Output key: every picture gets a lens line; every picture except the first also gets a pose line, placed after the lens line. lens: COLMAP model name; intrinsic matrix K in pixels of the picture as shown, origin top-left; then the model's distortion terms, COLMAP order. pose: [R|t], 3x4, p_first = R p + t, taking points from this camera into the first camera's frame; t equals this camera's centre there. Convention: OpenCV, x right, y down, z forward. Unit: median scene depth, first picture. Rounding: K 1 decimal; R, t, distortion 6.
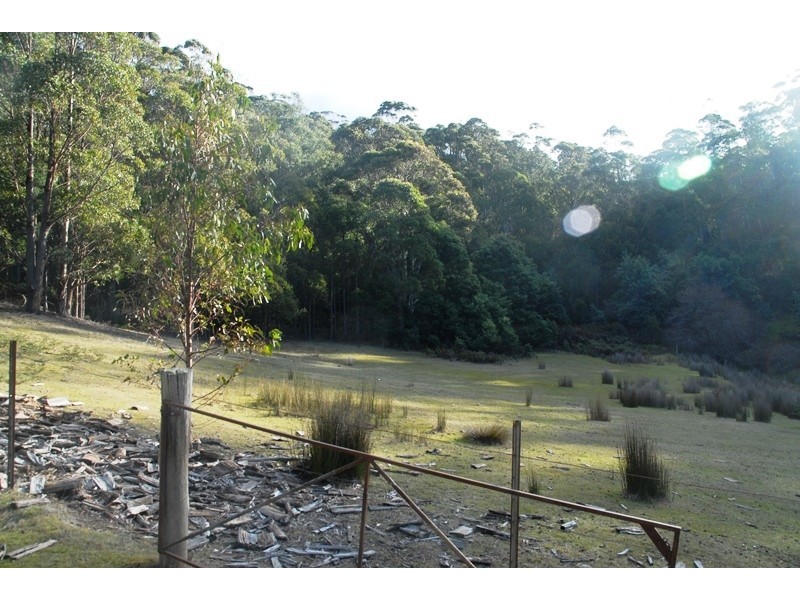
lens RADIAL K [[632.9, 0, 391.3], [0, 632.9, 299.7], [0, 0, 1]] dist [-0.167266, 0.164097]
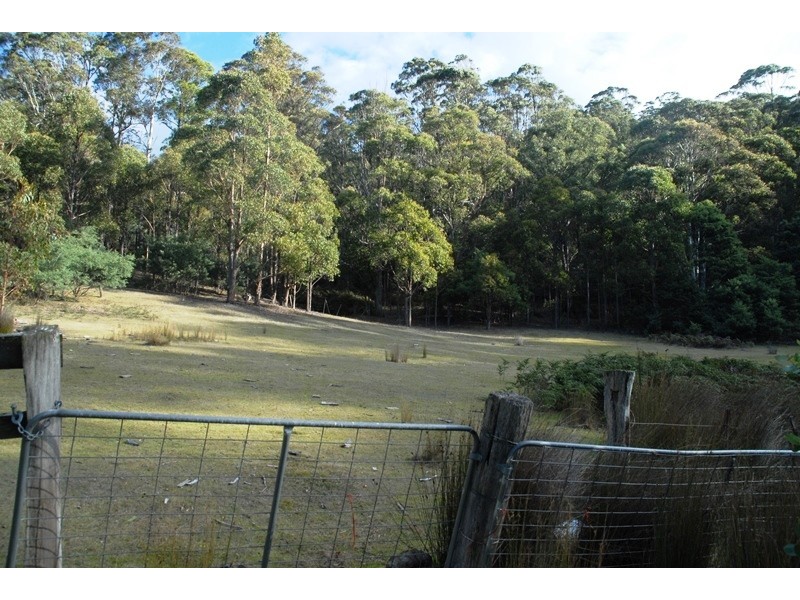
lens RADIAL K [[632.9, 0, 391.3], [0, 632.9, 299.7], [0, 0, 1]] dist [-0.167266, 0.164097]
pose [[0.756966, -0.044995, -0.651903, 0.285745], [0.039345, 0.998955, -0.023263, 0.023326], [0.652268, -0.008040, 0.757945, 0.004423]]
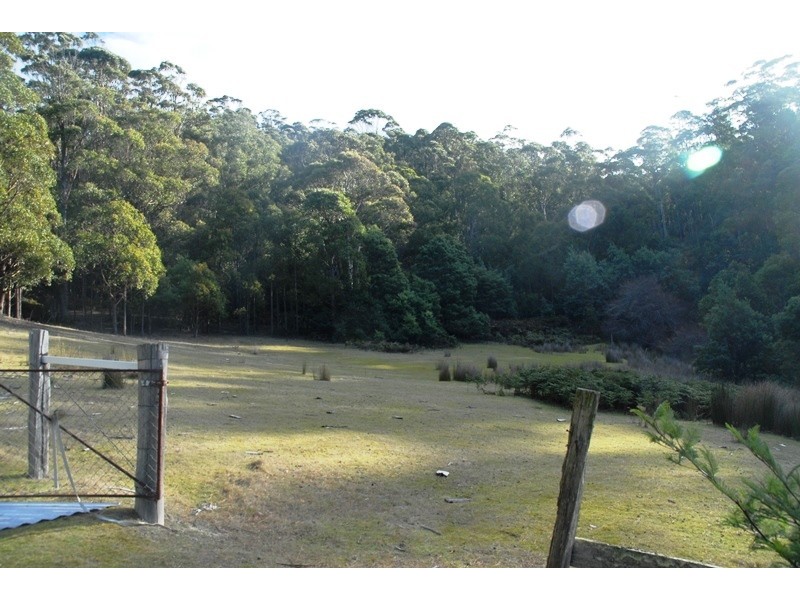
lens RADIAL K [[632.9, 0, 391.3], [0, 632.9, 299.7], [0, 0, 1]] dist [-0.167266, 0.164097]
pose [[0.998849, -0.021860, -0.042702, 0.140436], [0.021860, 0.999761, -0.000485, 0.005493], [0.042702, -0.000449, 0.999088, -0.086553]]
